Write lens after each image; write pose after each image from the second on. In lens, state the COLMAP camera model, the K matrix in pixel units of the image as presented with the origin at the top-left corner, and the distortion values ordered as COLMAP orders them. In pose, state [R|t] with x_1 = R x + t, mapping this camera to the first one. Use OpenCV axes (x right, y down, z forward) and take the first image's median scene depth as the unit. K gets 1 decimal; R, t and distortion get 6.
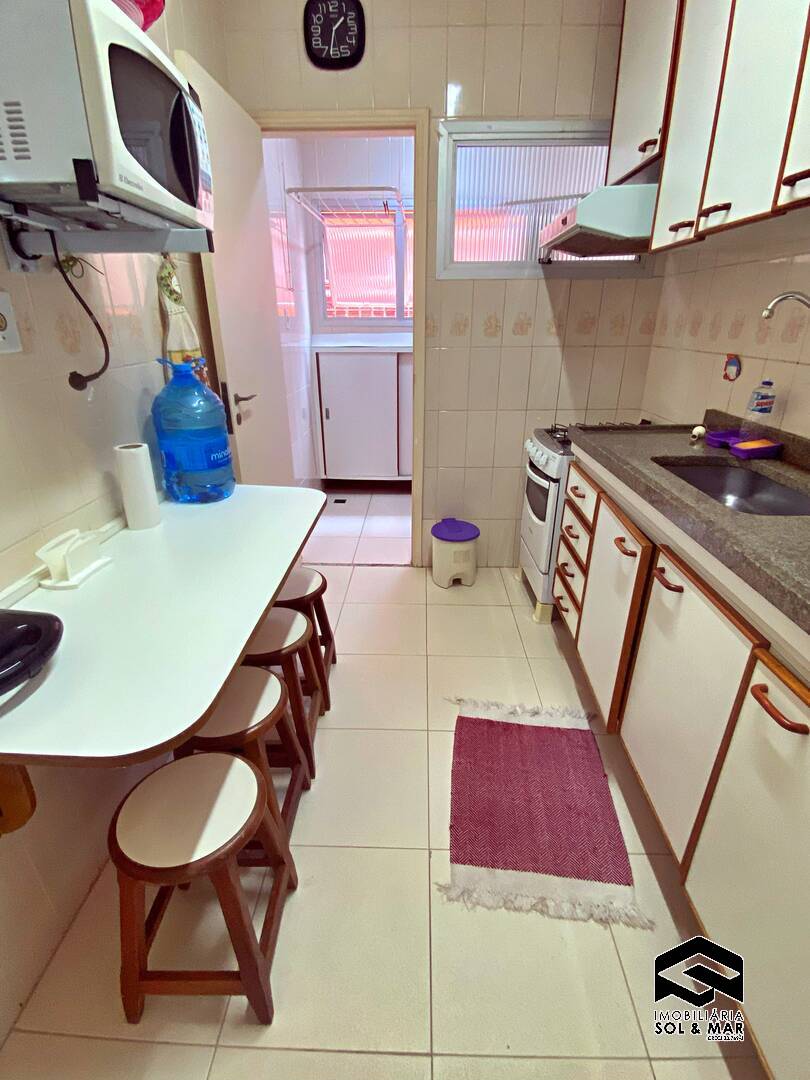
lens RADIAL K [[508.8, 0, 405.9], [0, 508.8, 539.5], [0, 0, 1]] dist [0.049363, -0.044379]
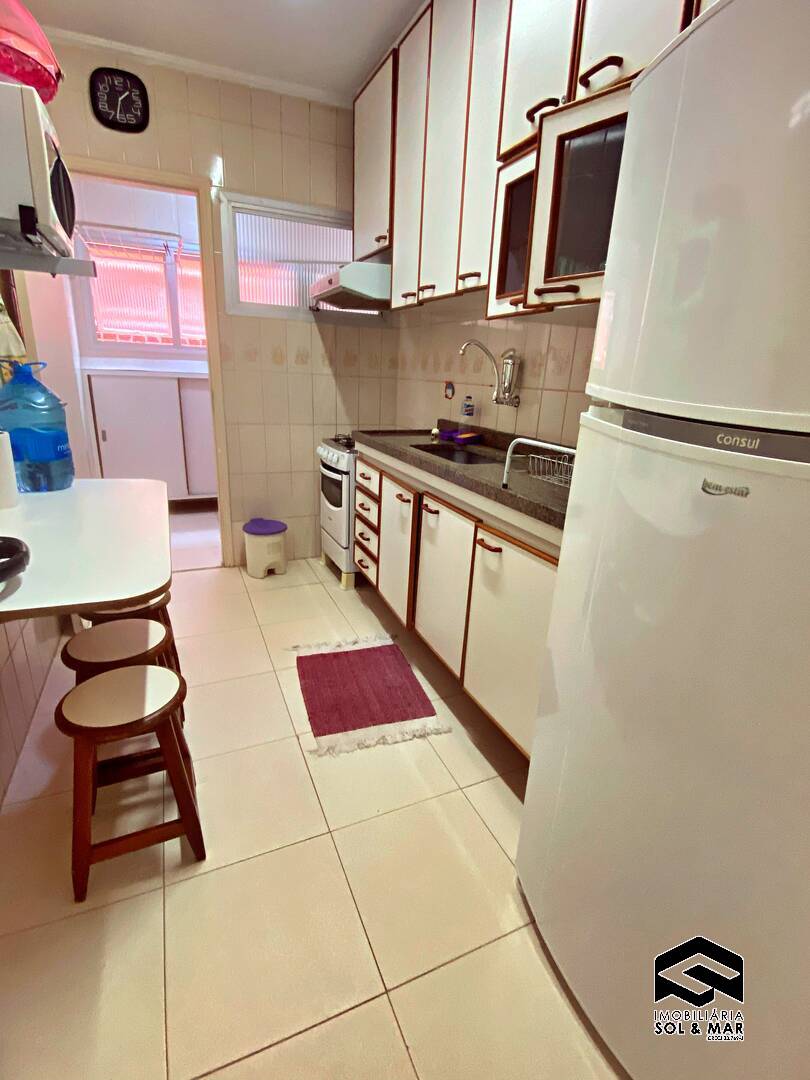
lens RADIAL K [[508.8, 0, 405.9], [0, 508.8, 539.5], [0, 0, 1]] dist [0.049363, -0.044379]
pose [[0.900679, -0.096015, 0.423743, -0.161497], [0.126999, 0.990862, -0.045422, 0.155145], [-0.415510, 0.094726, 0.904643, -0.265071]]
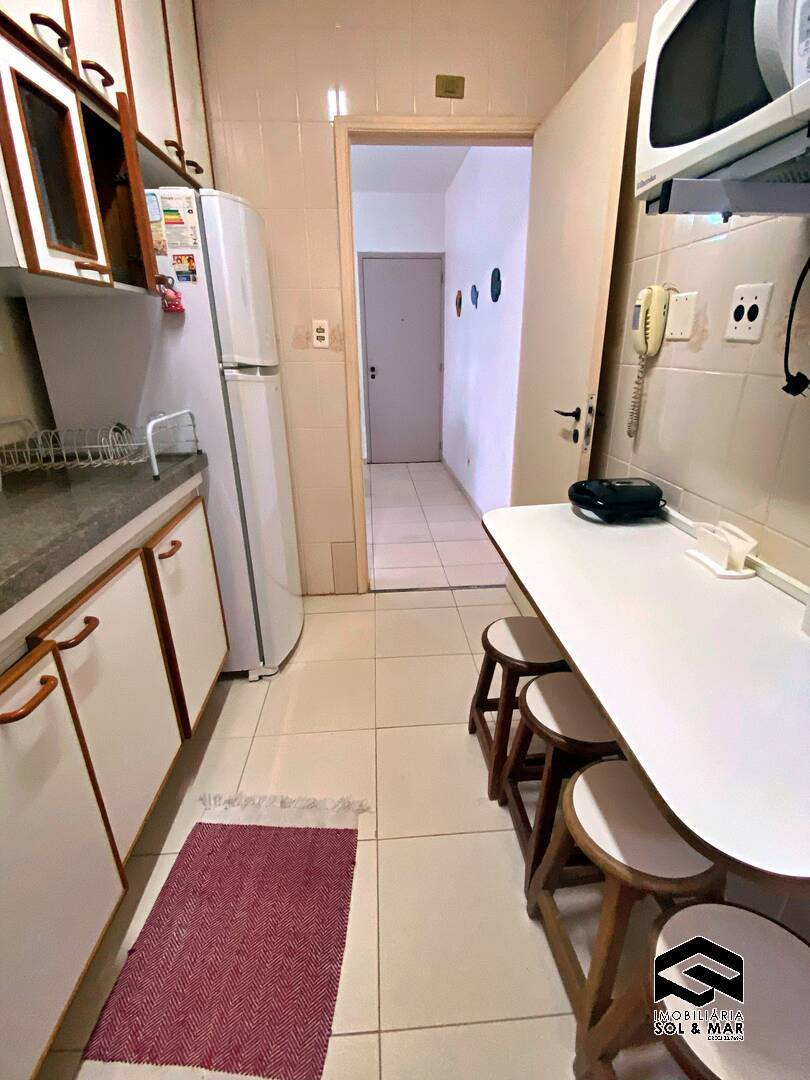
lens RADIAL K [[507.6, 0, 407.7], [0, 507.6, 536.7], [0, 0, 1]] dist [0.034688, -0.028663]
pose [[-0.995738, 0.041209, -0.082508, 0.034281], [-0.027100, 0.724392, 0.688856, -0.405342], [0.088155, 0.688156, -0.720188, 1.012575]]
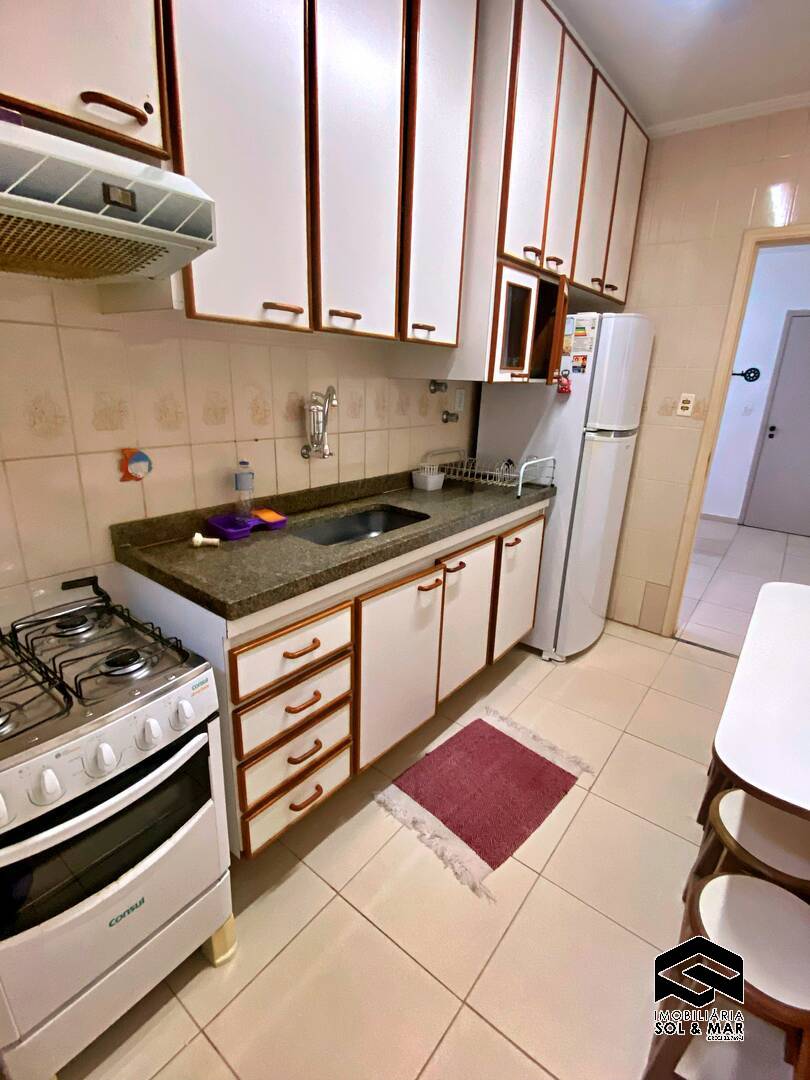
lens RADIAL K [[508.8, 0, 405.9], [0, 508.8, 539.5], [0, 0, 1]] dist [0.049363, -0.044379]
pose [[-0.800905, -0.211999, 0.560007, -0.141507], [0.199316, 0.787512, 0.583180, -0.611560], [-0.564646, 0.578689, -0.588467, 1.288949]]
